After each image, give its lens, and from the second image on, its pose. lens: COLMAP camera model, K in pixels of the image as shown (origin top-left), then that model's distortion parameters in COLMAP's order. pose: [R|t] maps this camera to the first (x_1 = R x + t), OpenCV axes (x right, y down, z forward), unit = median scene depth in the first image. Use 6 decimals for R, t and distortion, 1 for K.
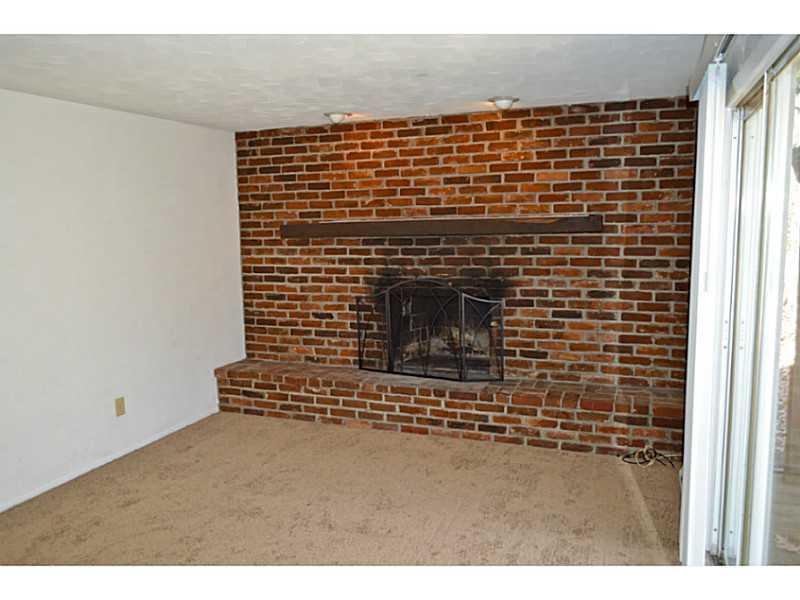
lens RADIAL K [[631.5, 0, 400.0], [0, 631.5, 300.0], [0, 0, 1]] dist [-0.013759, 0.003515]
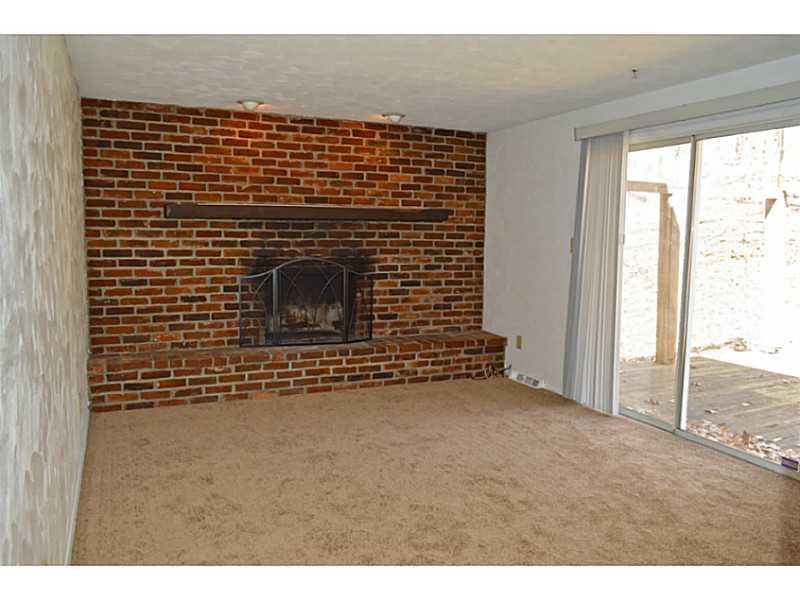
lens RADIAL K [[631.5, 0, 400.0], [0, 631.5, 300.0], [0, 0, 1]] dist [-0.013759, 0.003515]
pose [[0.699861, -0.047102, 0.712724, -0.656372], [0.066992, 0.997754, 0.000157, 0.052498], [-0.711131, 0.047637, 0.701444, 0.084818]]
